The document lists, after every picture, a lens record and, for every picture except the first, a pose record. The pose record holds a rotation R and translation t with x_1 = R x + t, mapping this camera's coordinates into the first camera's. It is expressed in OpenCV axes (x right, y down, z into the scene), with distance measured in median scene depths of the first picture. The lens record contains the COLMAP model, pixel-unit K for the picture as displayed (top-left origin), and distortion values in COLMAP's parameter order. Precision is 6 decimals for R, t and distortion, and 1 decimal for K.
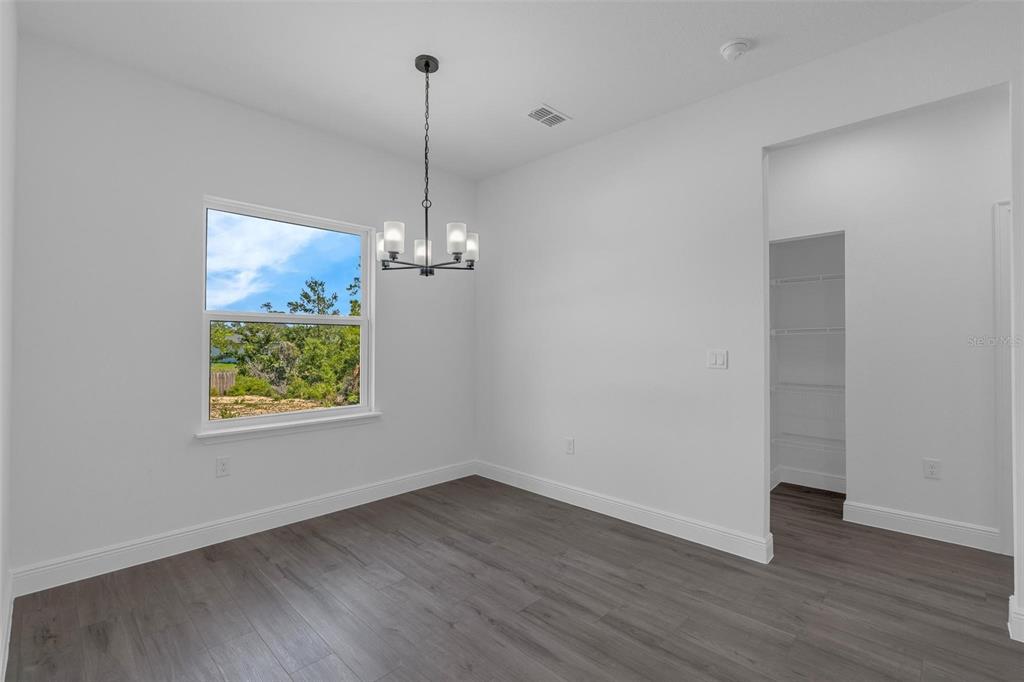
lens RADIAL K [[457.3, 0, 515.4], [0, 457.3, 335.4], [0, 0, 1]] dist [-0.000082, -0.000040]
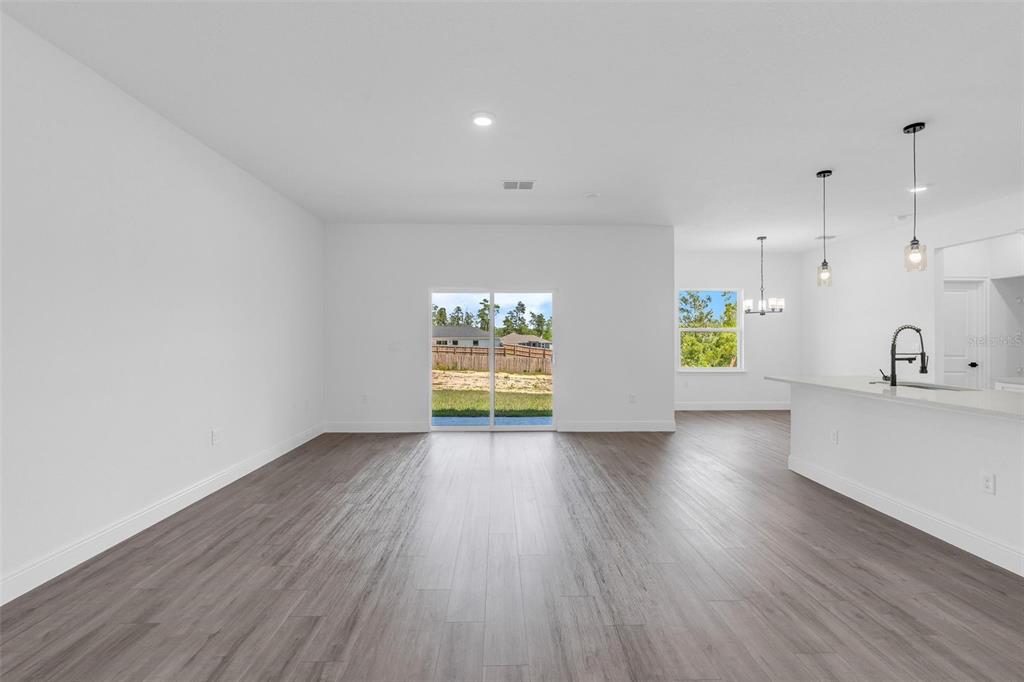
lens RADIAL K [[476.5, 0, 514.5], [0, 476.5, 334.1], [0, 0, 1]] dist [0.000874, 0.001001]
pose [[0.726372, -0.008139, -0.687254, 0.592253], [0.010249, 0.999947, -0.001010, -0.027408], [0.687226, -0.006311, 0.726416, -1.801434]]
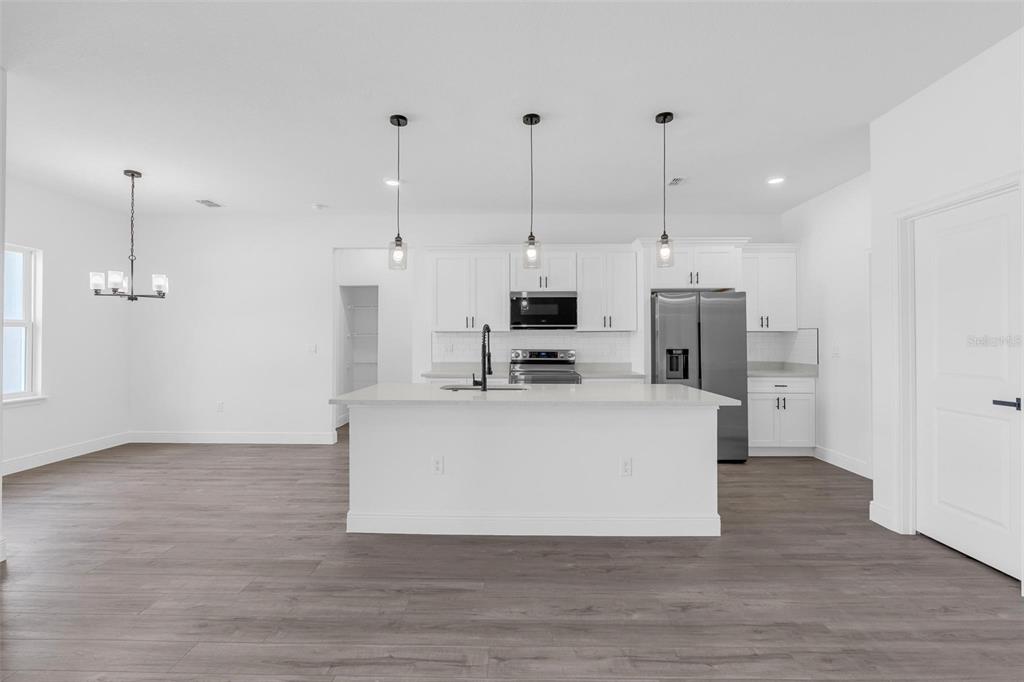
lens RADIAL K [[465.3, 0, 509.4], [0, 465.3, 337.1], [0, 0, 1]] dist [-0.001504, -0.000040]
pose [[0.730386, 0.004541, 0.683019, -0.301325], [-0.010220, 0.999939, 0.004281, -0.016386], [-0.682958, -0.010107, 0.730388, -1.033913]]
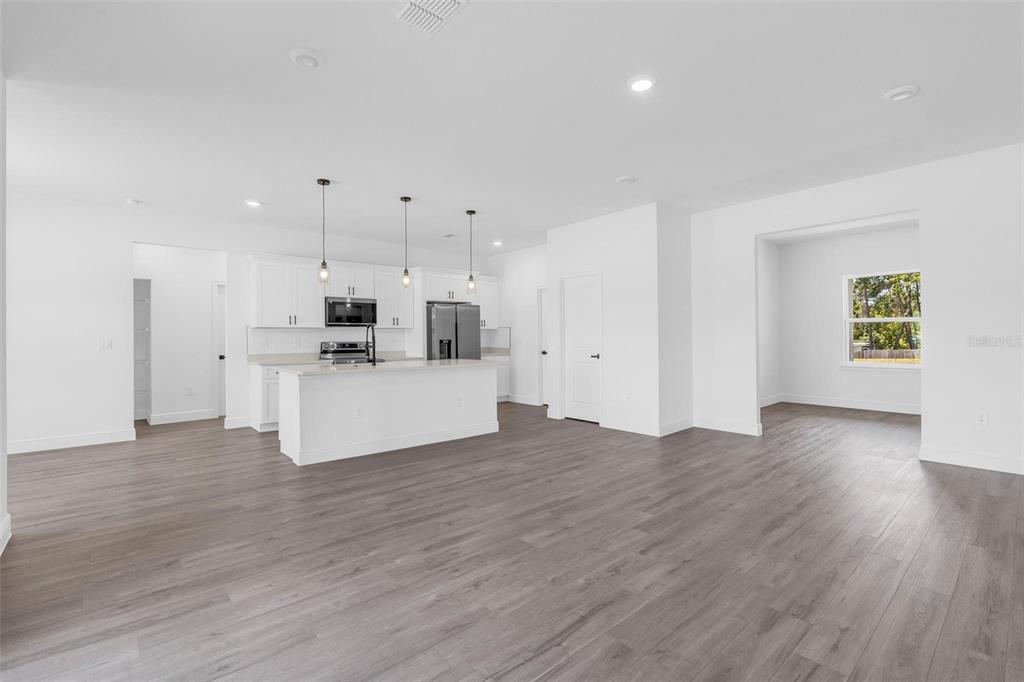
lens RADIAL K [[476.5, 0, 514.5], [0, 476.5, 334.1], [0, 0, 1]] dist [0.000874, 0.001001]
pose [[0.082235, 0.004969, 0.996601, -1.365860], [-0.008243, 0.999957, -0.004306, 0.003465], [-0.996579, -0.007861, 0.082273, -0.839804]]
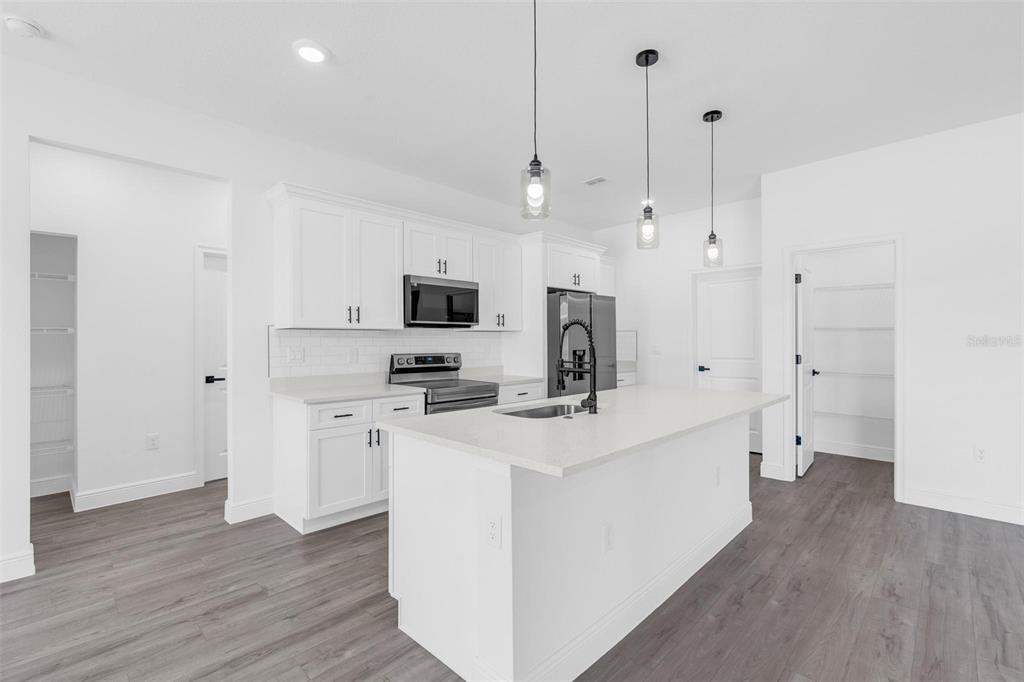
lens RADIAL K [[465.3, 0, 509.4], [0, 465.3, 337.1], [0, 0, 1]] dist [-0.001504, -0.000040]
pose [[0.003124, 0.007597, 0.999966, -0.379970], [-0.012581, 0.999892, -0.007557, -0.002471], [-0.999916, -0.012557, 0.003219, 0.006167]]
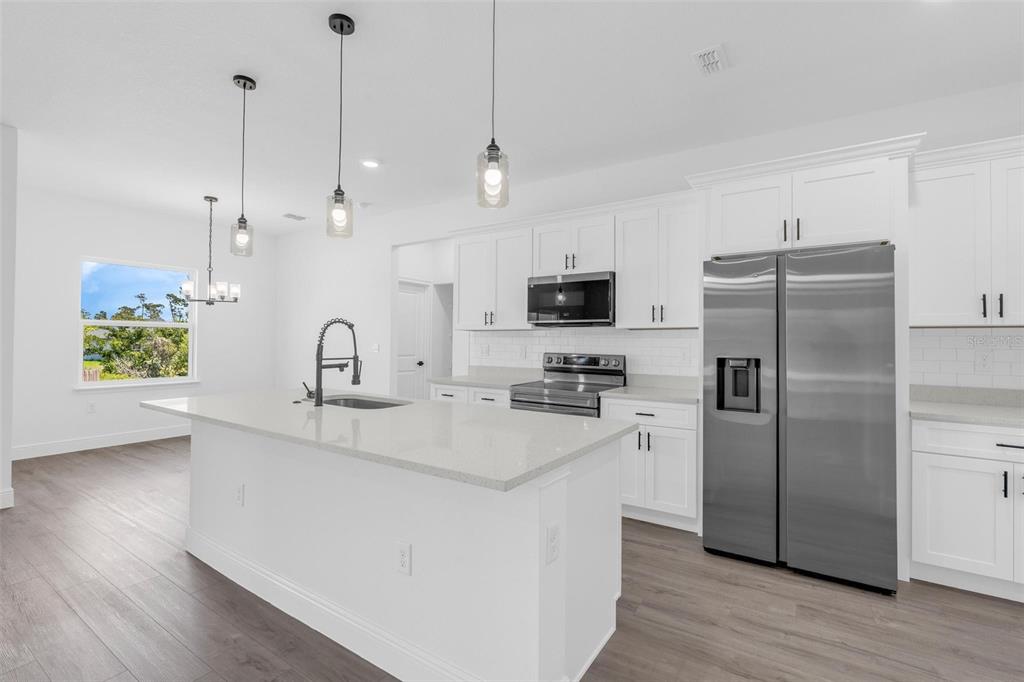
lens RADIAL K [[462.1, 0, 511.7], [0, 462.1, 335.7], [0, 0, 1]] dist [-0.001019, 0.000207]
pose [[0.983989, 0.010298, 0.177930, 0.650350], [-0.011022, 0.999935, 0.003083, -0.015227], [-0.177887, -0.004994, 0.984038, -1.068354]]
